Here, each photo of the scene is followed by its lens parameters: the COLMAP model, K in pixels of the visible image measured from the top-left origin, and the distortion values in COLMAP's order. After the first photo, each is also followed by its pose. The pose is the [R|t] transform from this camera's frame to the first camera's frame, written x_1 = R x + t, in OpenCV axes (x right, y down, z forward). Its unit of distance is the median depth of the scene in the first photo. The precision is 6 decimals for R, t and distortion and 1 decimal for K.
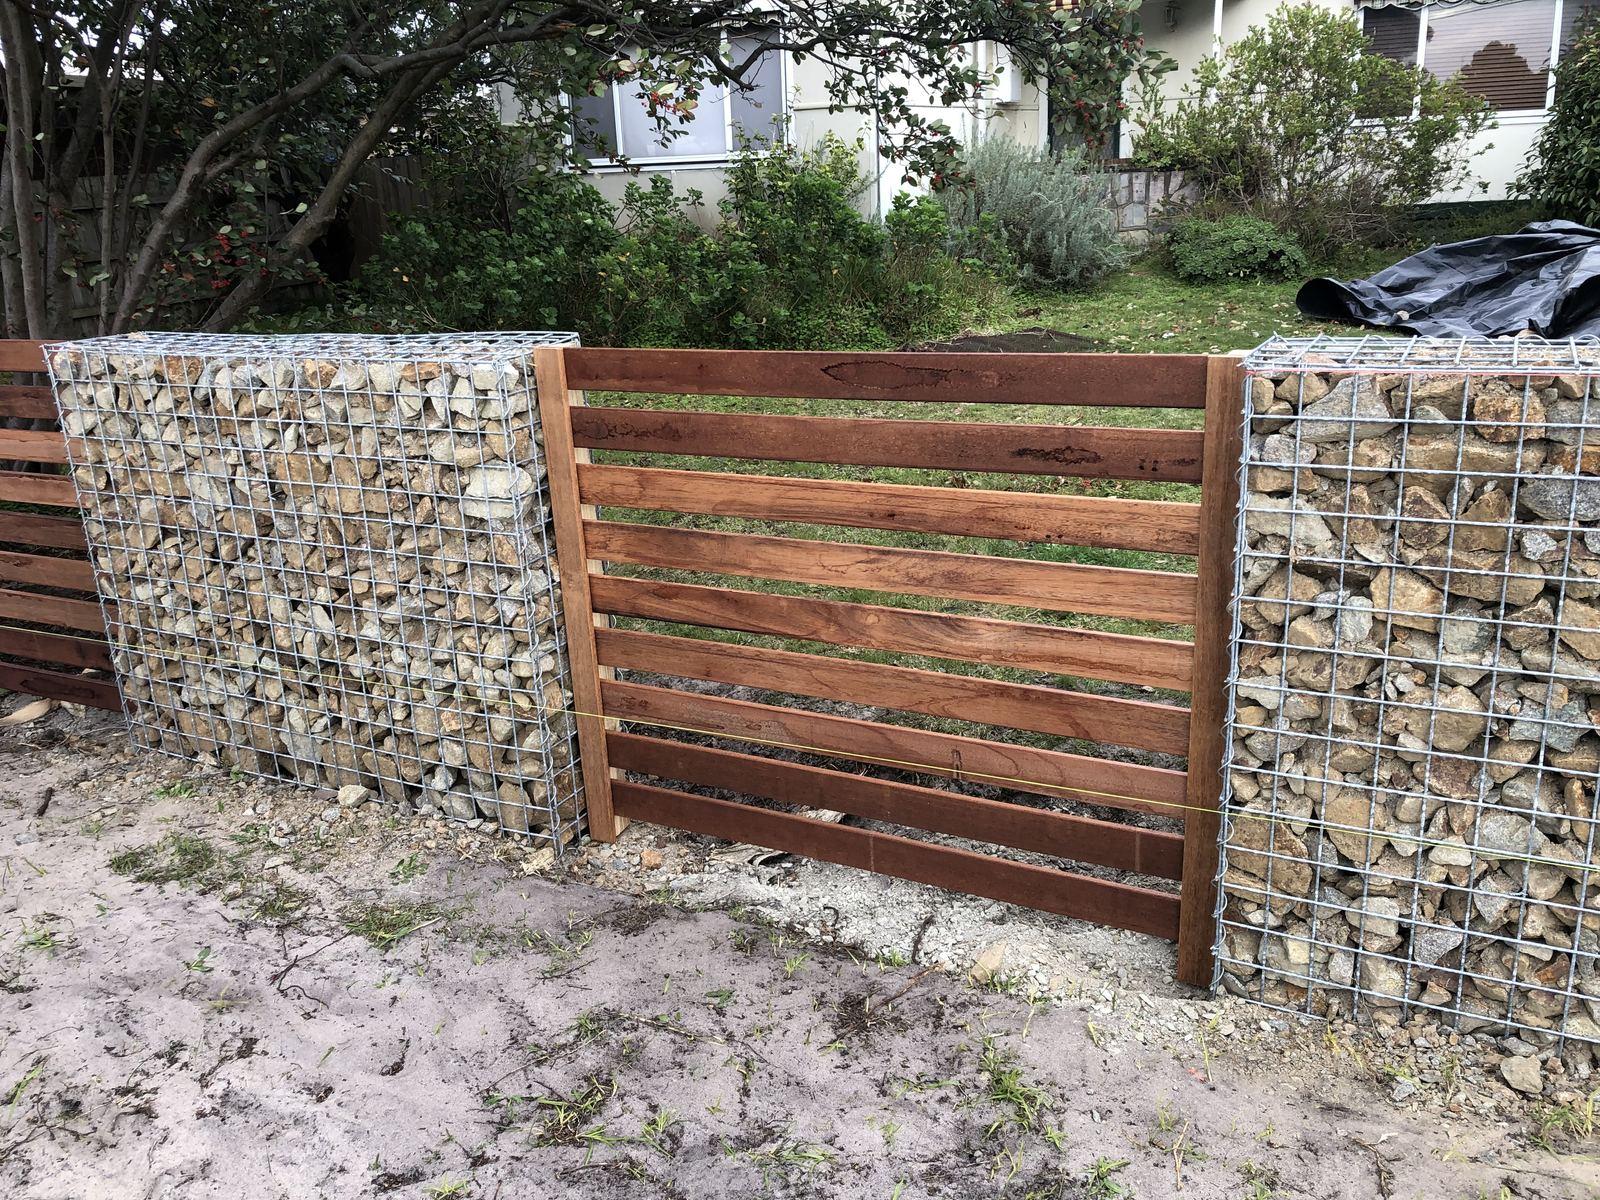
lens RADIAL K [[1322.0, 0, 778.2], [0, 1322.0, 606.3], [0, 0, 1]] dist [0.015013, -0.004784]
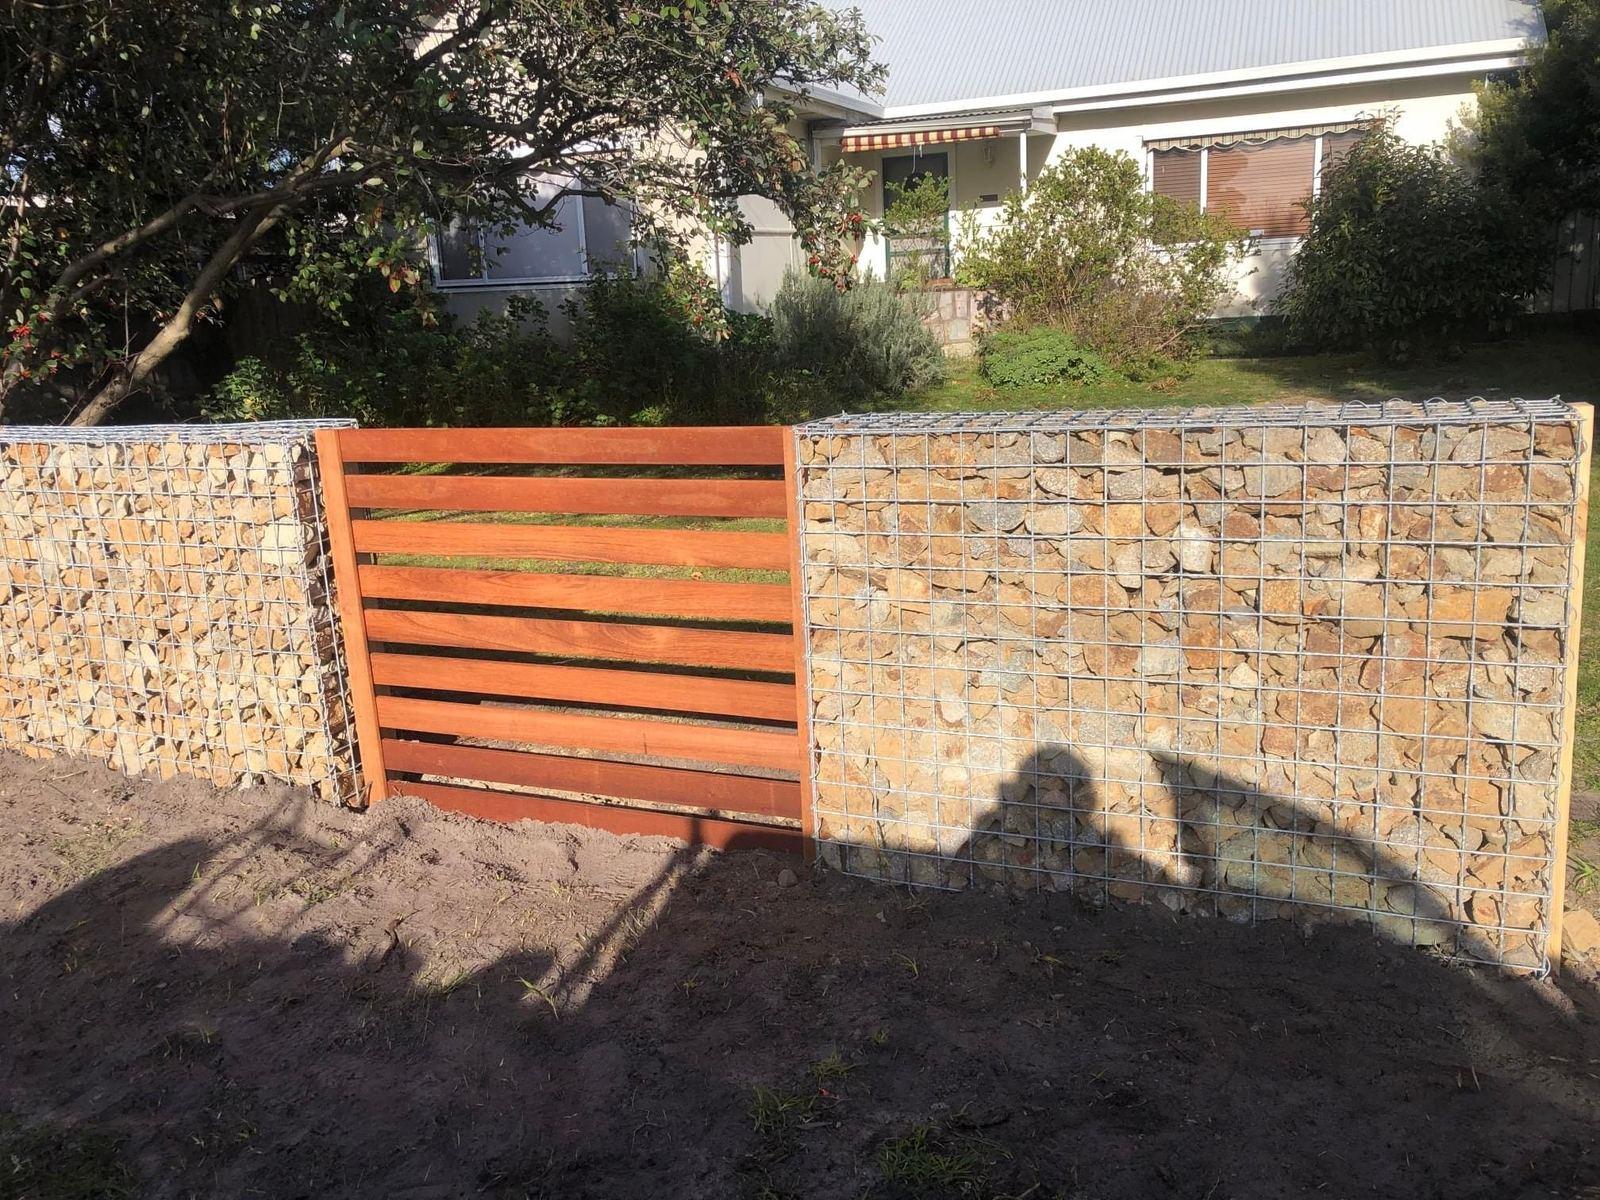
lens RADIAL K [[1322.4, 0, 781.7], [0, 1322.4, 594.3], [0, 0, 1]] dist [0.031548, -0.016048]
pose [[0.997322, -0.018805, 0.070677, 0.152515], [0.025133, 0.995648, -0.089745, 0.079421], [-0.068682, 0.091281, 0.993454, -0.260391]]
